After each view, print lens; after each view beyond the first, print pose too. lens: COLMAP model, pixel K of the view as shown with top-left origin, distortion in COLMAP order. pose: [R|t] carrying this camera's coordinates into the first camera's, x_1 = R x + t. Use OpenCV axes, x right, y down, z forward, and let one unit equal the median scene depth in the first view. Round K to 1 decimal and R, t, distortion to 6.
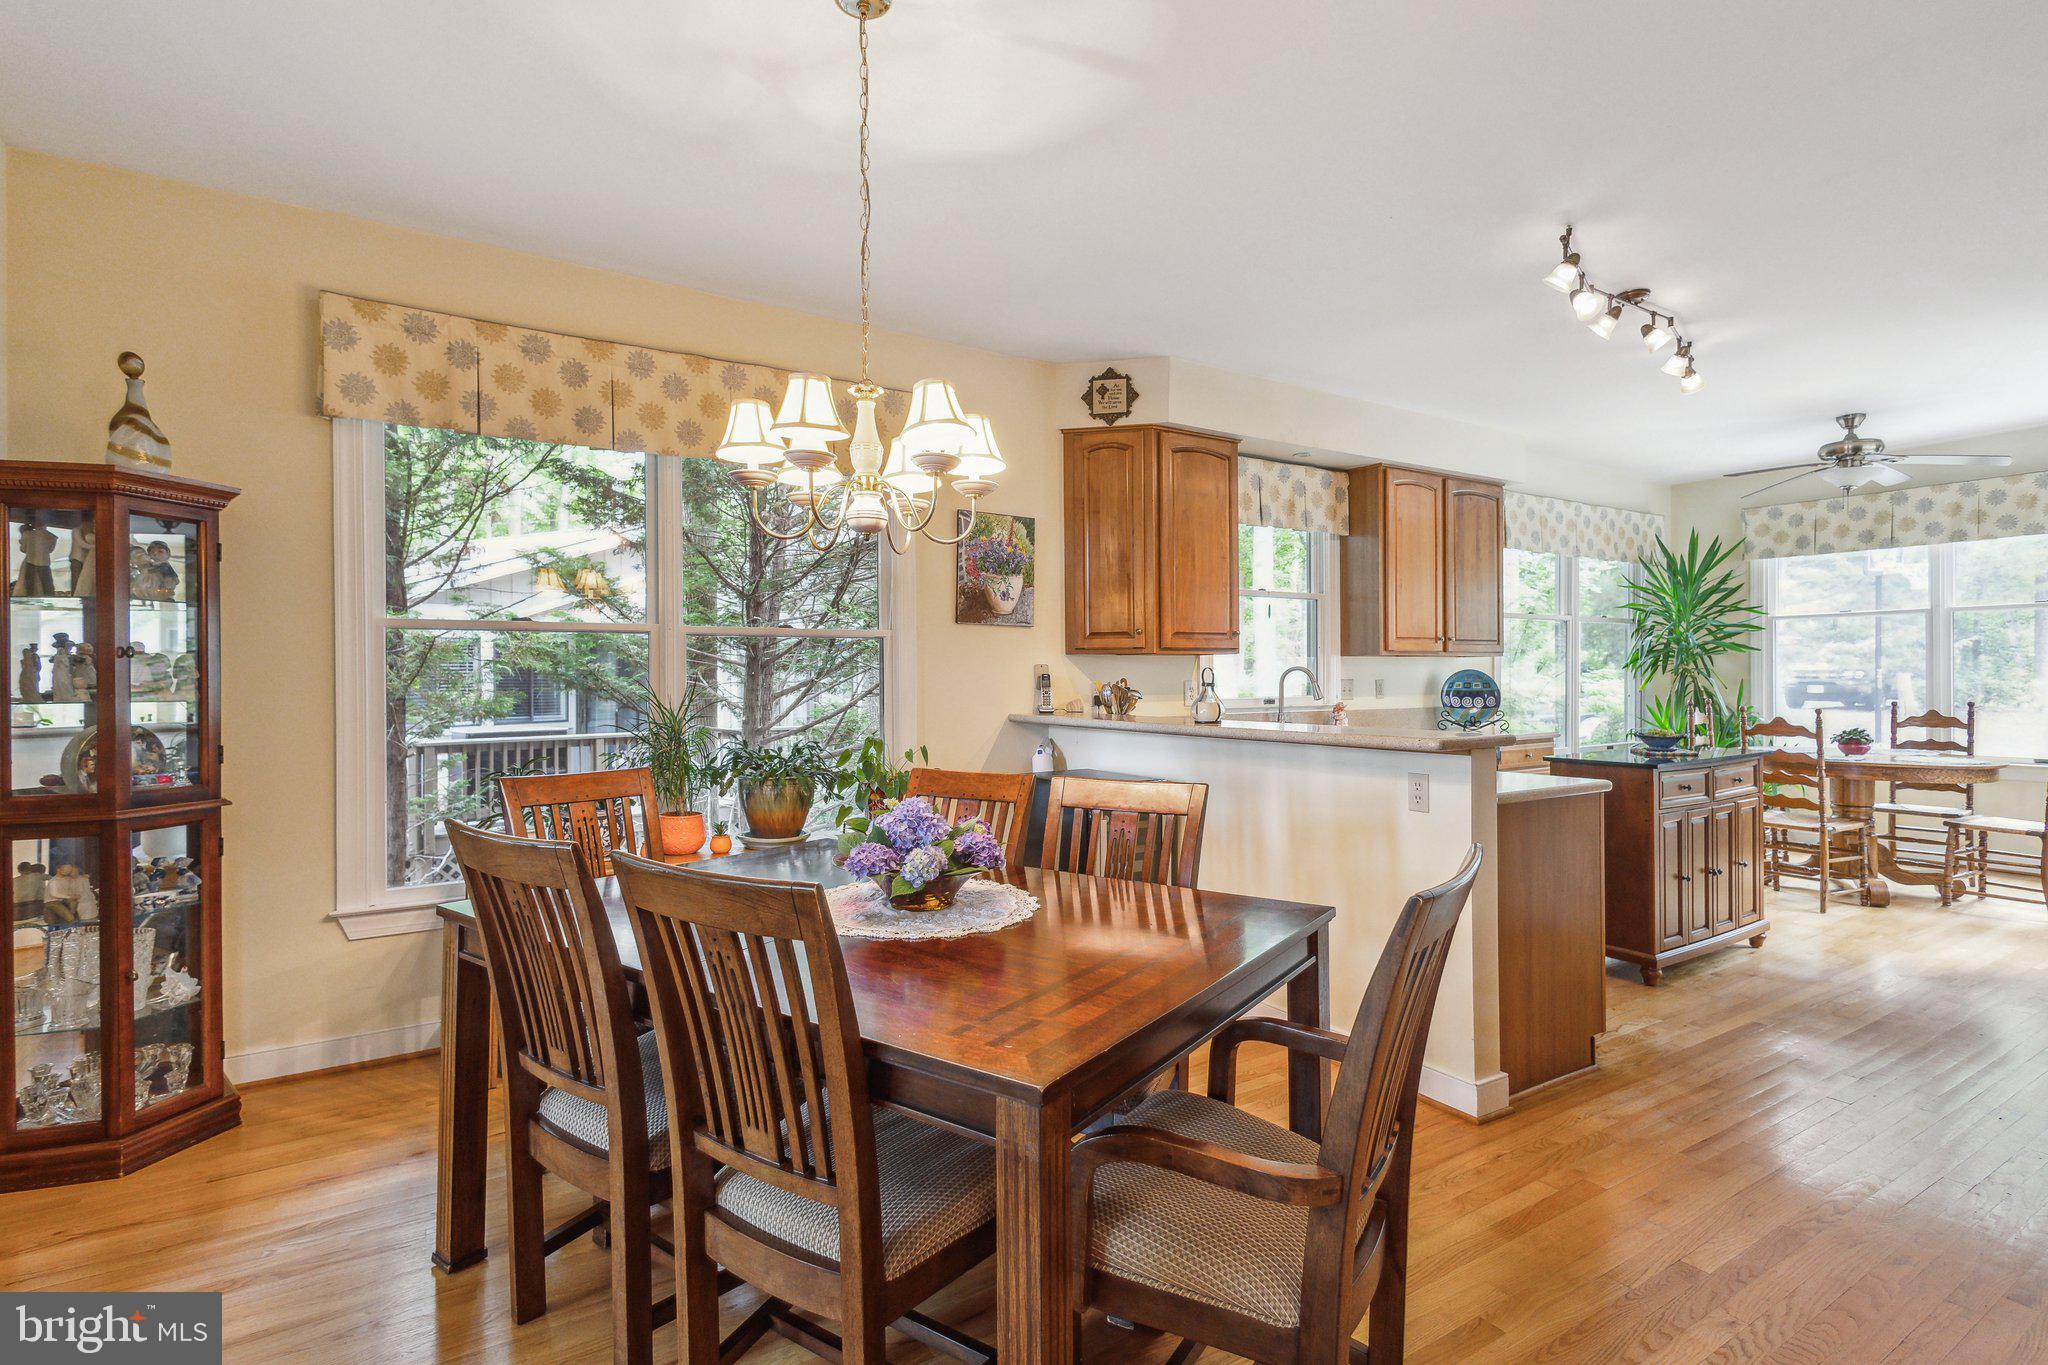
lens RADIAL K [[952.8, 0, 1015.6], [0, 952.8, 680.8], [0, 0, 1]] dist [0.012358, -0.003313]
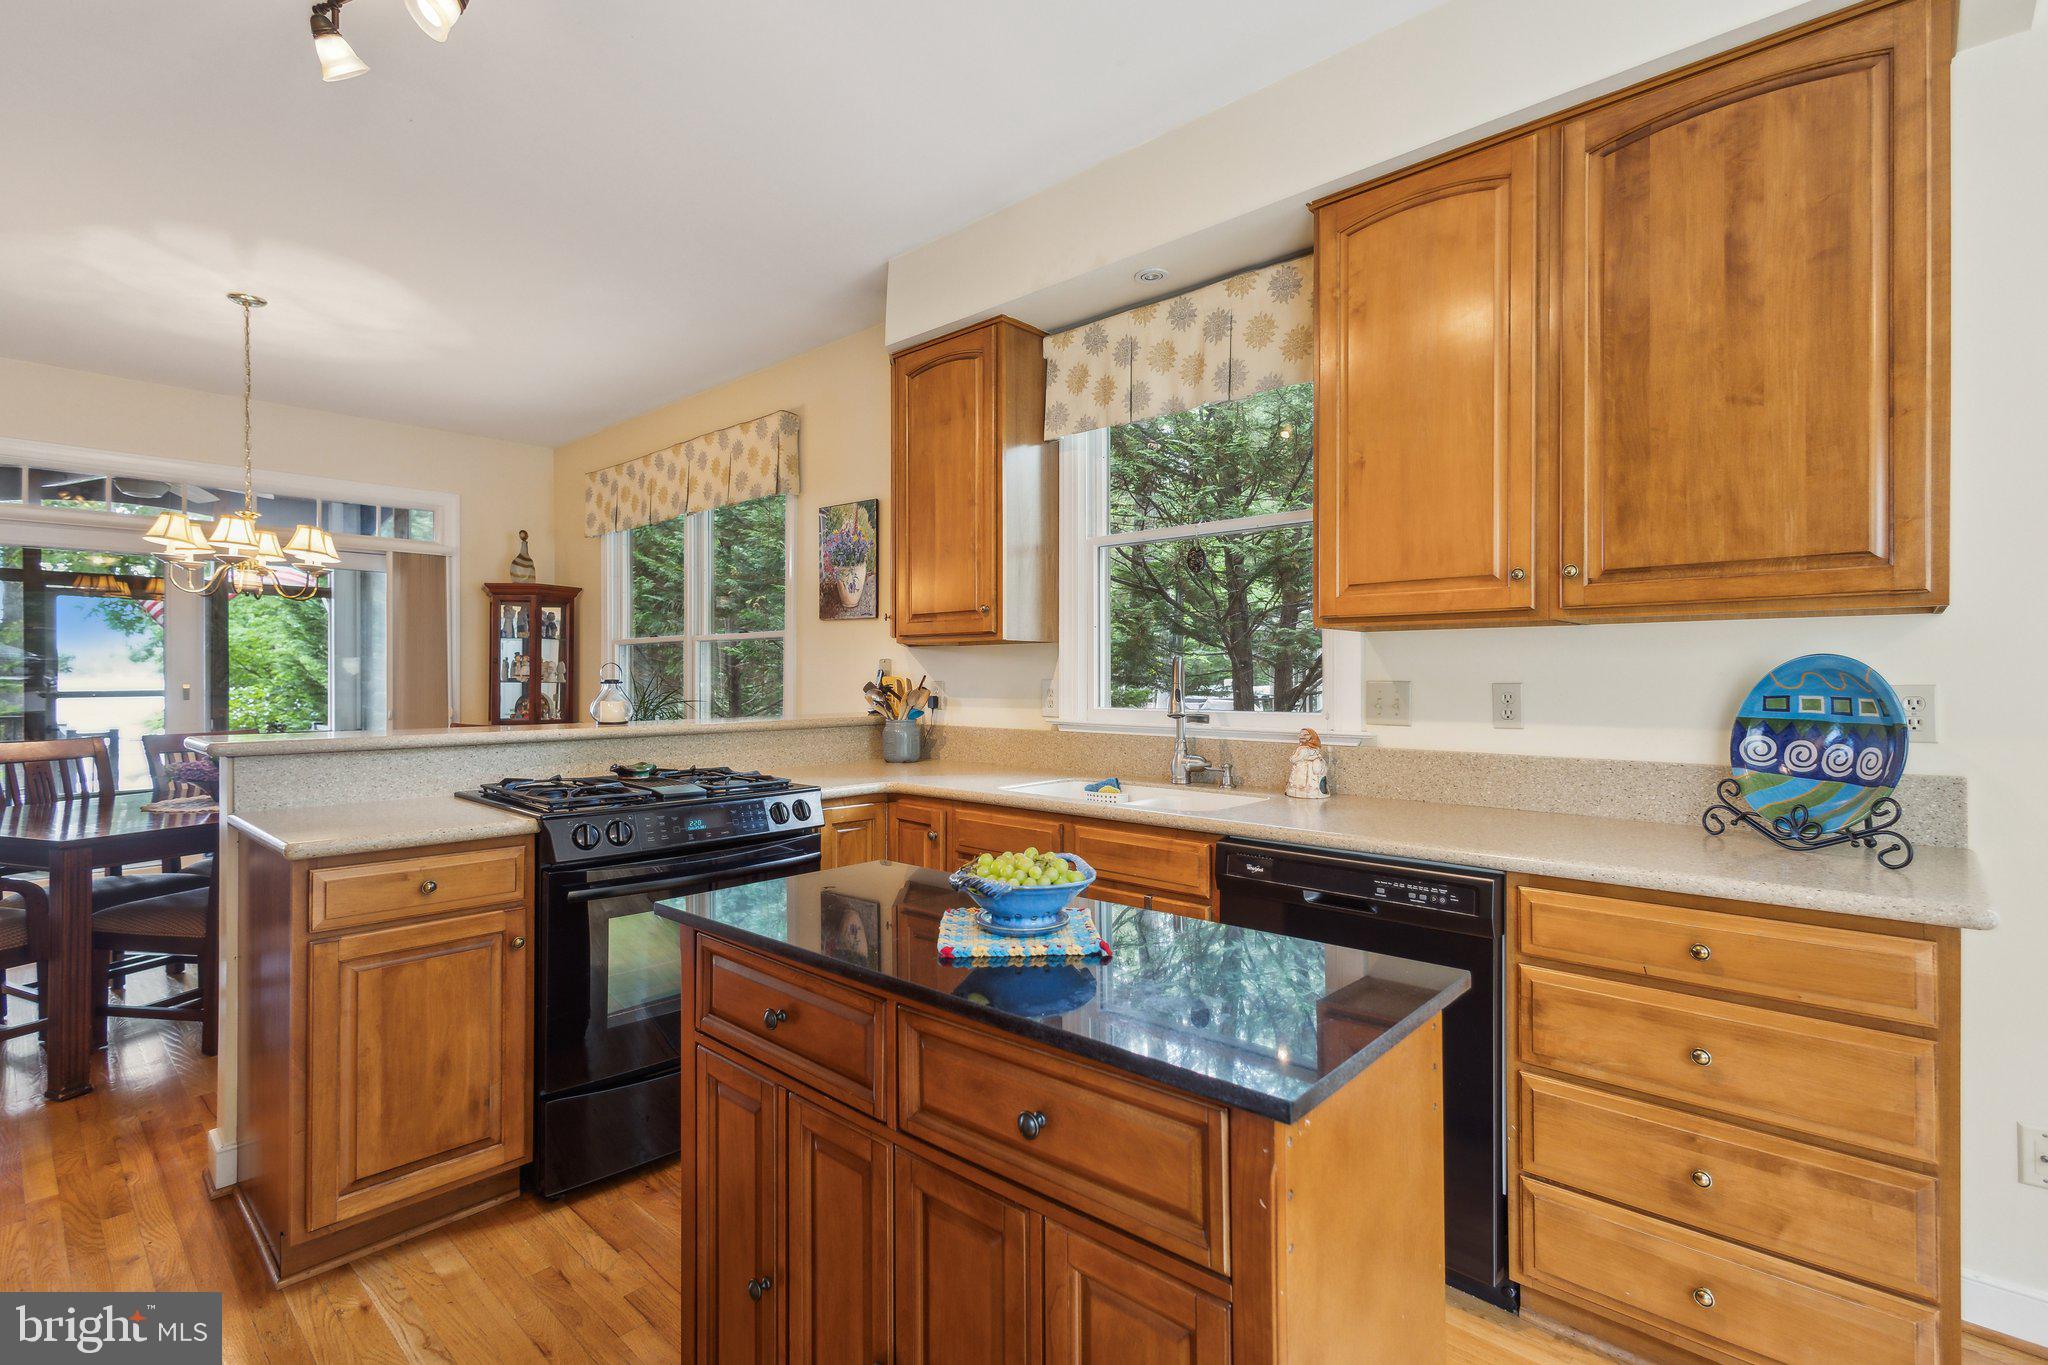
lens RADIAL K [[952.8, 0, 1036.0], [0, 952.8, 680.2], [0, 0, 1]] dist [0.012358, -0.003313]
pose [[0.277800, 0.009988, -0.960587, 0.759676], [-0.005920, 0.999945, 0.008685, -0.005163], [0.960621, 0.003274, 0.277844, 0.725691]]
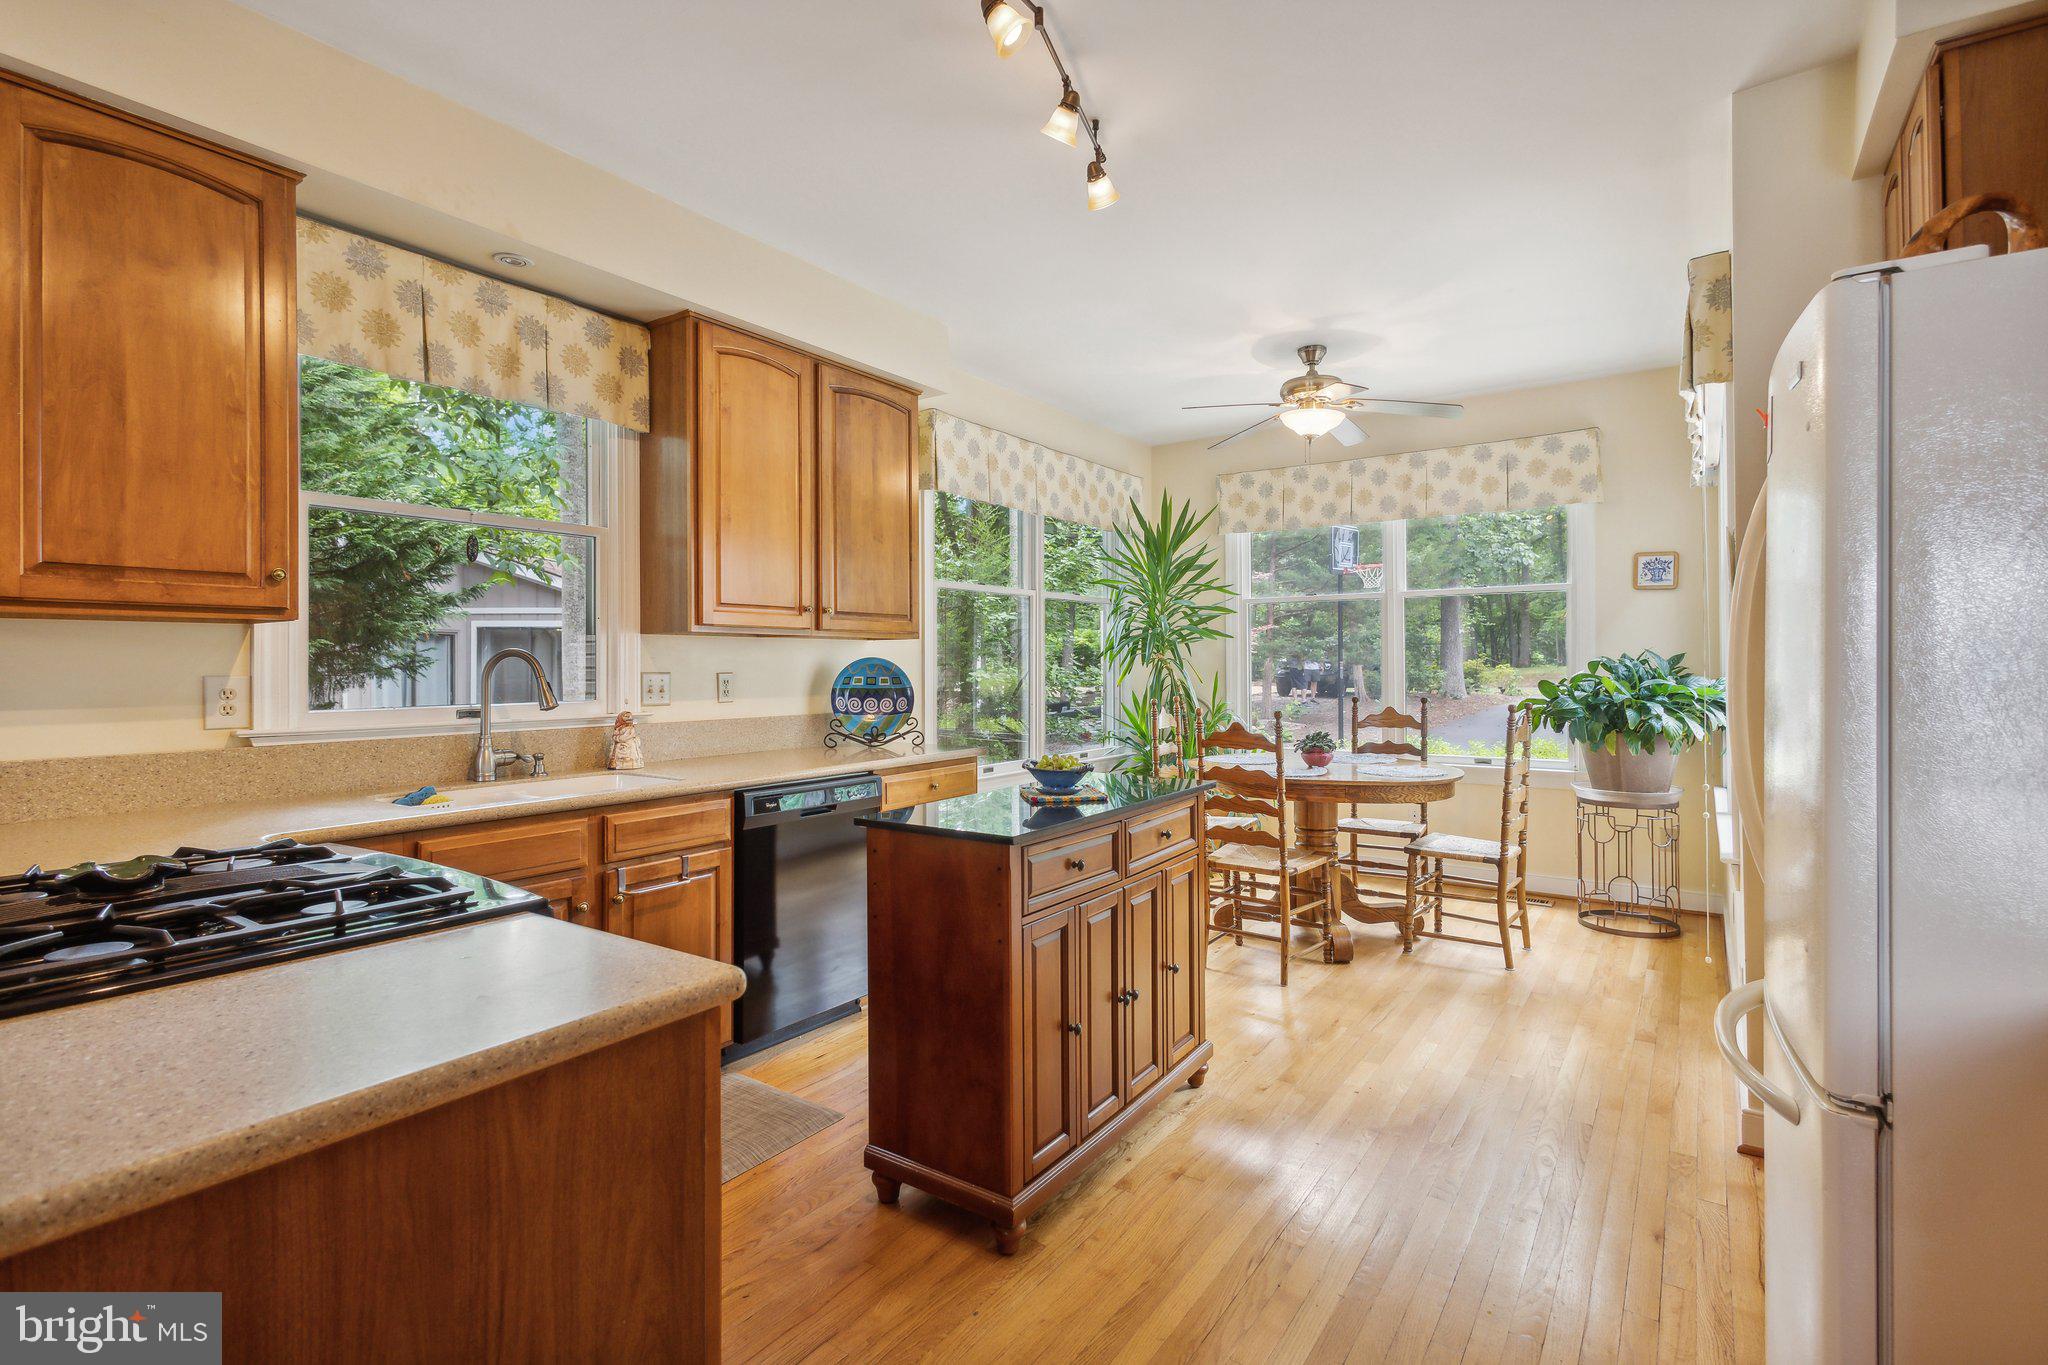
lens RADIAL K [[952.8, 0, 1010.4], [0, 952.8, 654.6], [0, 0, 1]] dist [0.012358, -0.003313]
pose [[0.921510, 0.006818, 0.388295, 0.327135], [-0.000237, 0.999856, -0.016994, -0.002626], [-0.388354, 0.015568, 0.921379, 0.363348]]
